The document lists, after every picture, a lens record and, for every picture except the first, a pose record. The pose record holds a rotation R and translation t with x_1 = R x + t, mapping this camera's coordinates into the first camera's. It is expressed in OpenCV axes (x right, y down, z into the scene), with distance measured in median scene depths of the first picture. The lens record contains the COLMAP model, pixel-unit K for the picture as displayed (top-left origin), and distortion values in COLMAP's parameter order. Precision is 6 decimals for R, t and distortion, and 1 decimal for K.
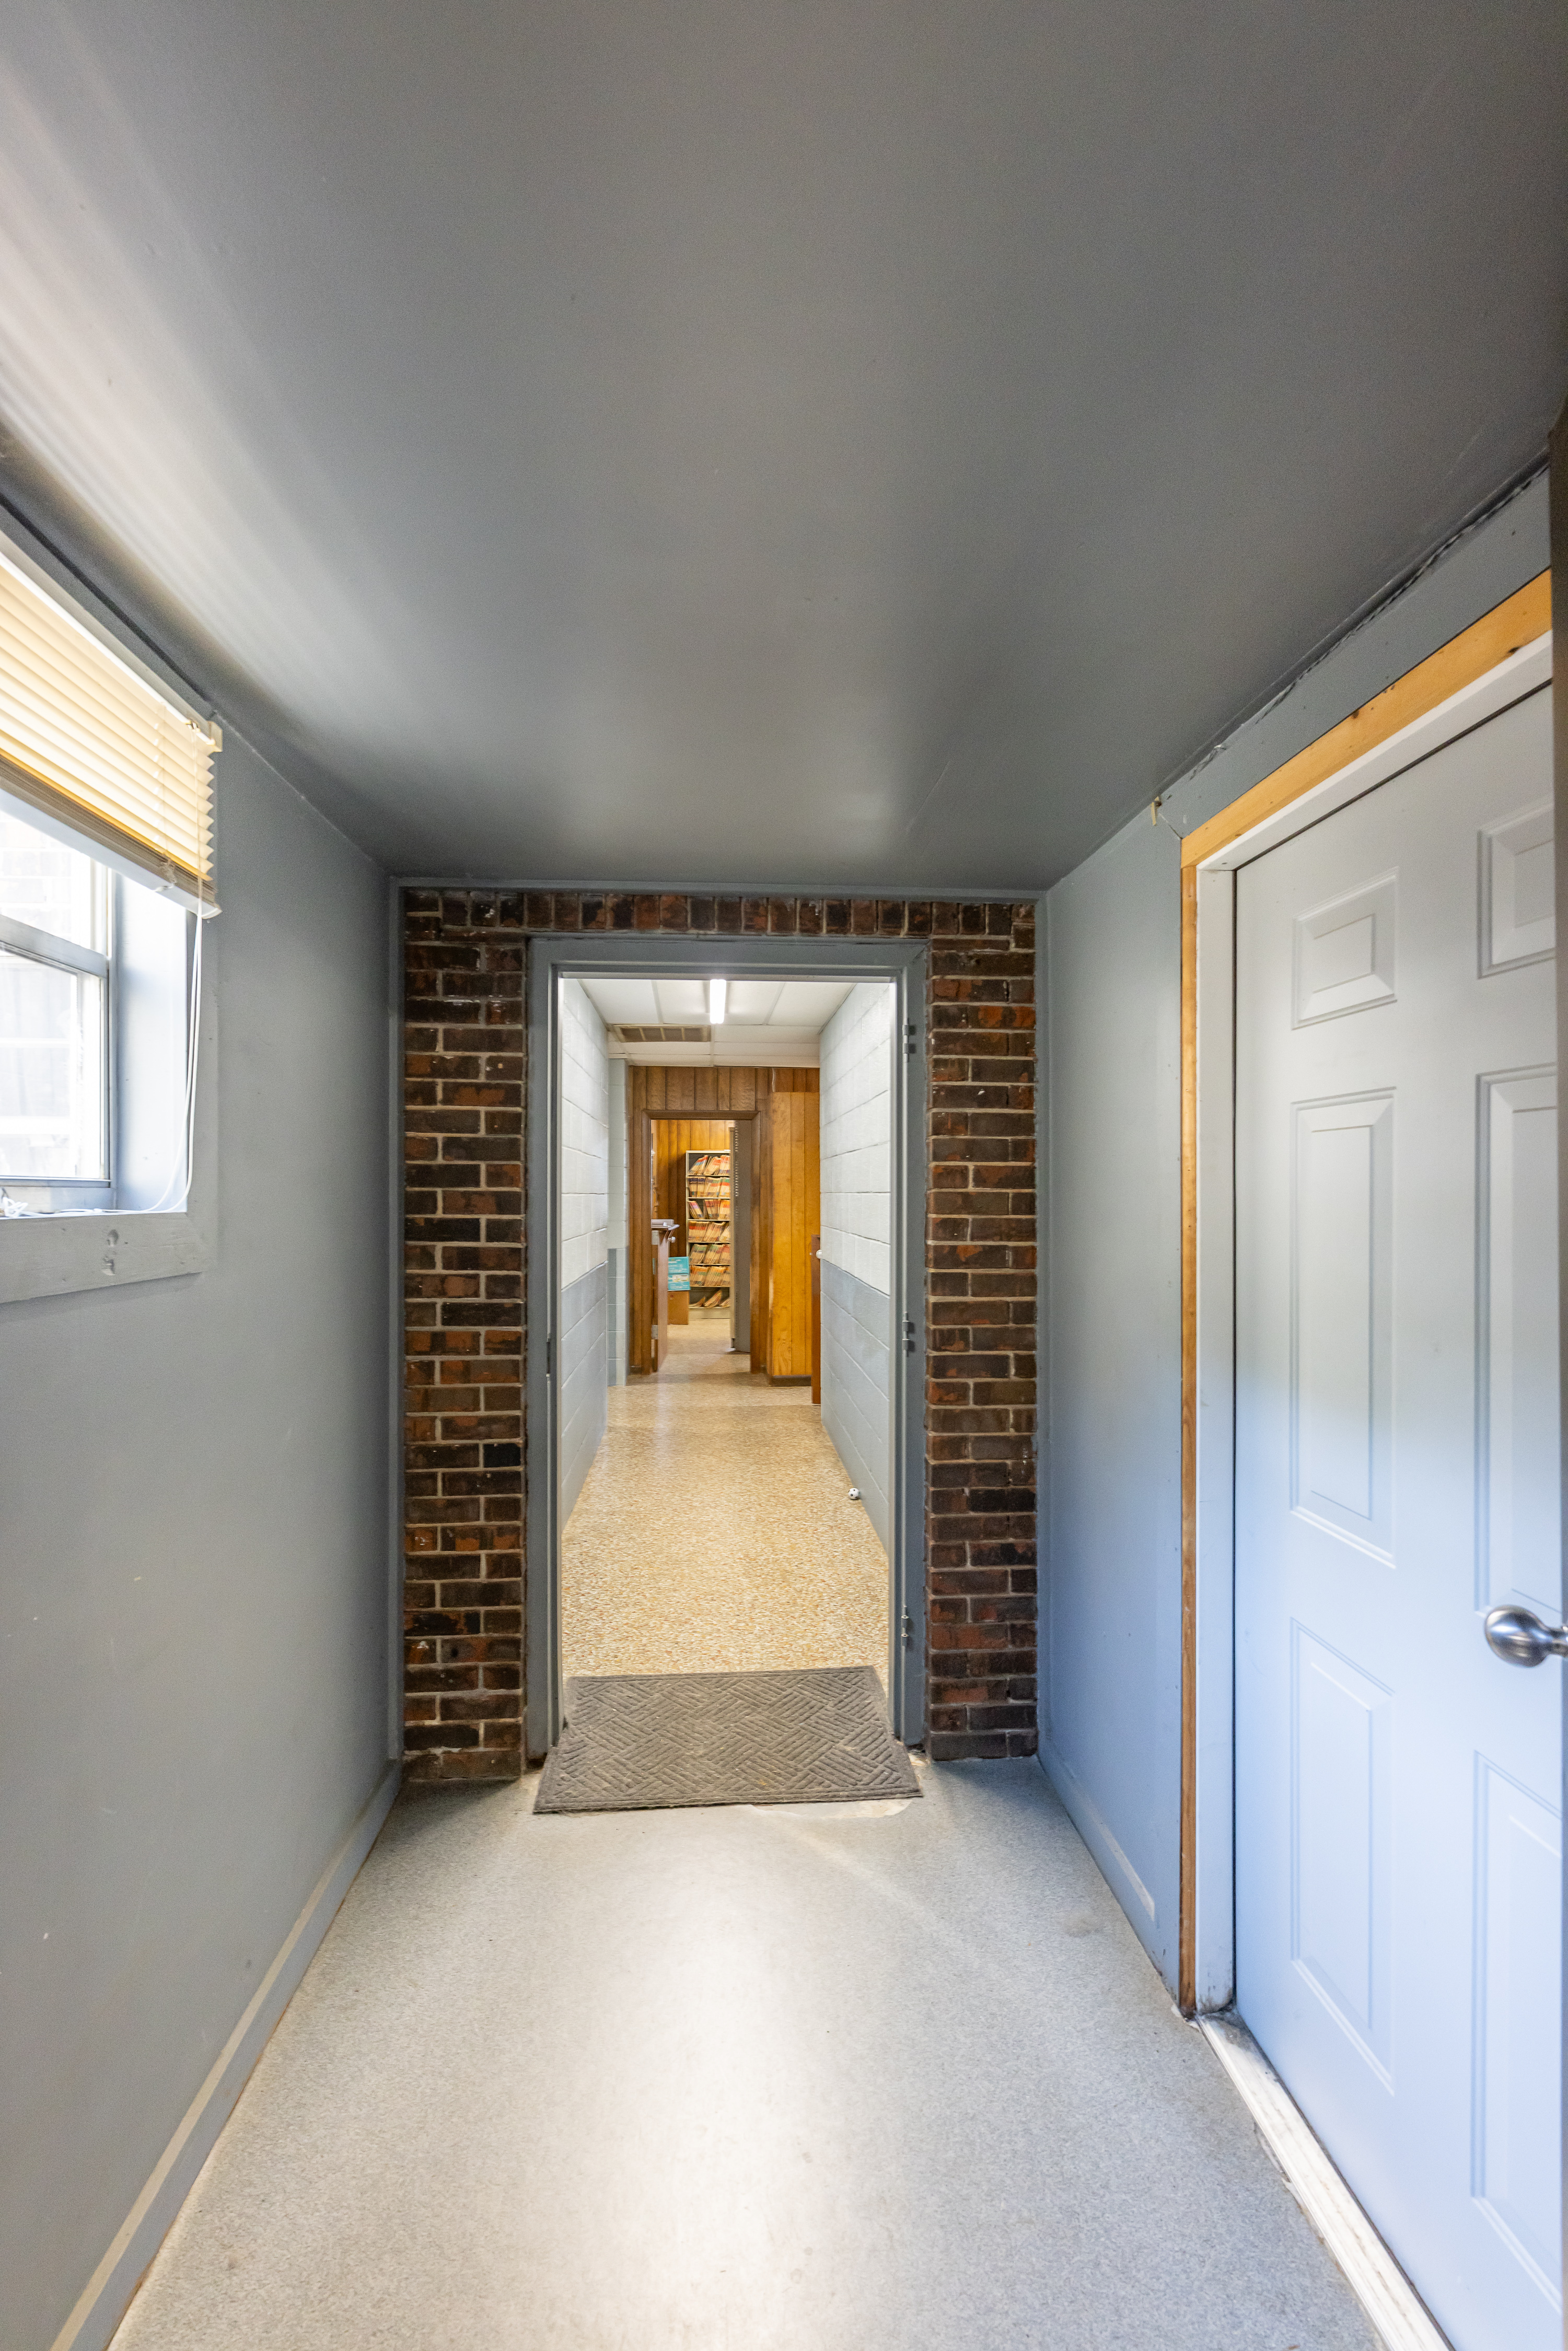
lens RADIAL K [[938.2, 0, 780.8], [0, 938.2, 1180.1], [0, 0, 1]] dist [-0.000390, -0.000085]
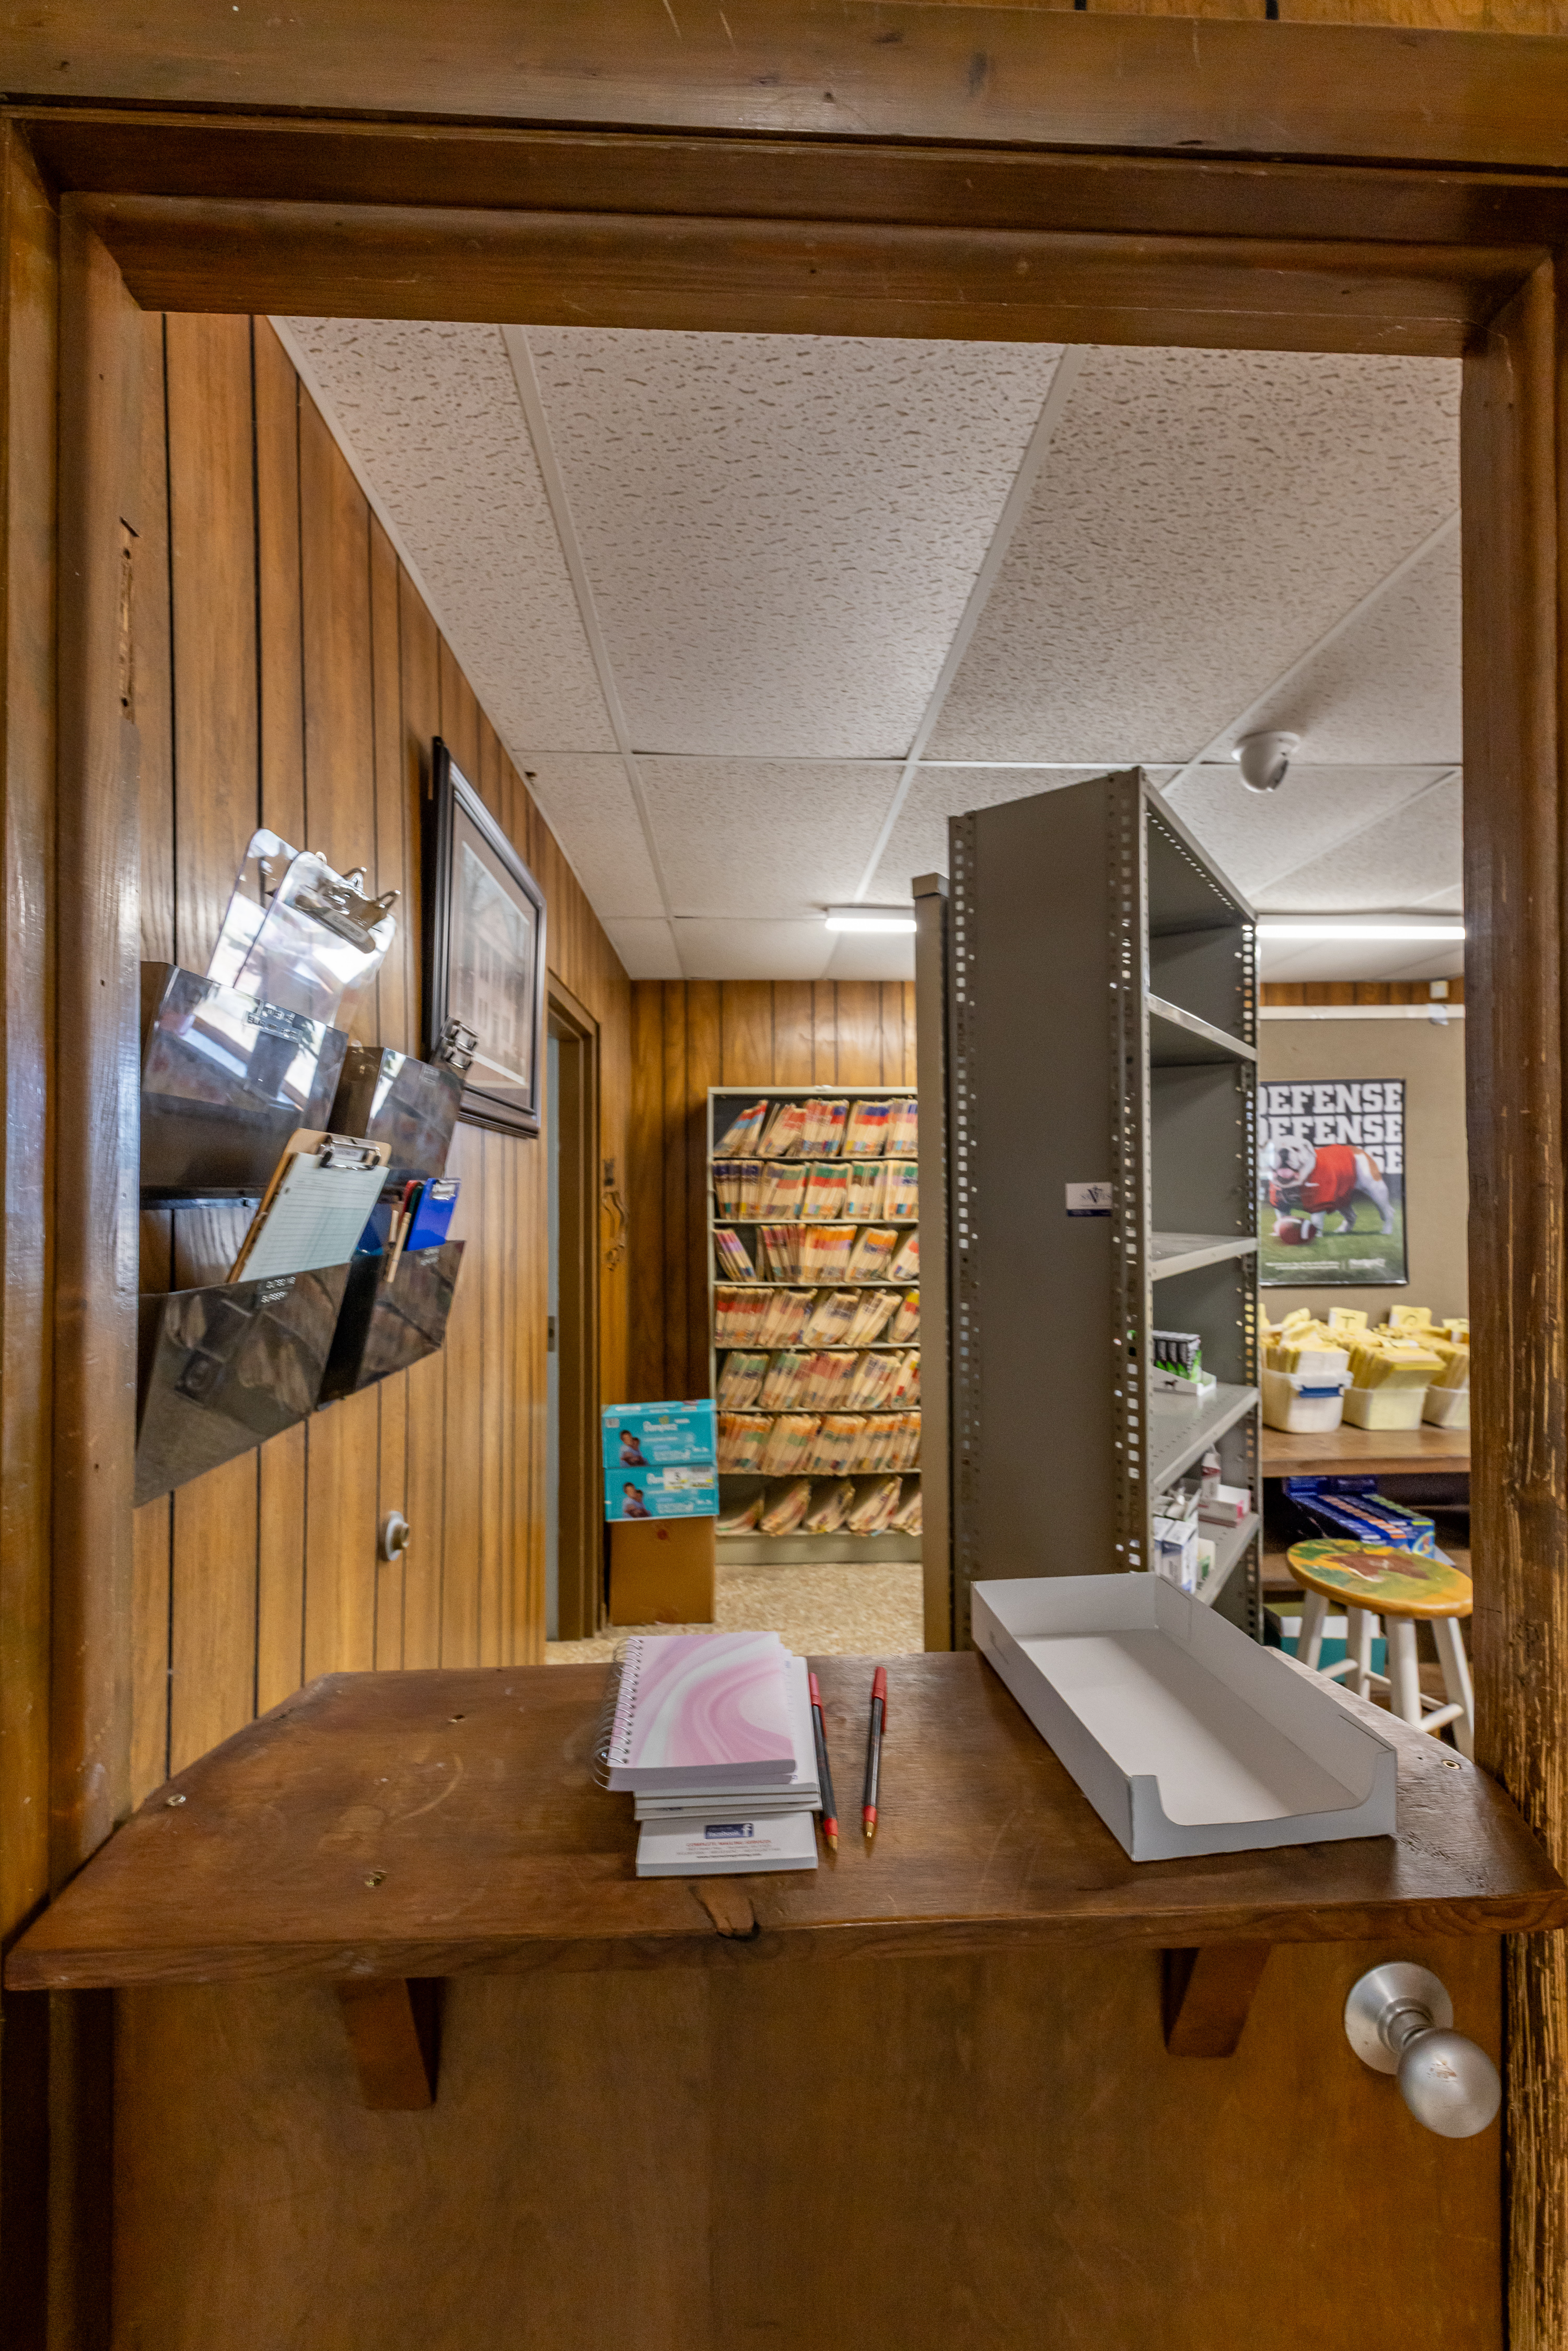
lens RADIAL K [[938.2, 0, 789.4], [0, 938.2, 1176.8], [0, 0, 1]] dist [-0.000390, -0.000085]
pose [[0.999695, -0.003901, -0.024370, -0.061491], [0.003700, 0.999959, -0.008313, 0.005376], [0.024401, 0.008220, 0.999668, 0.648088]]
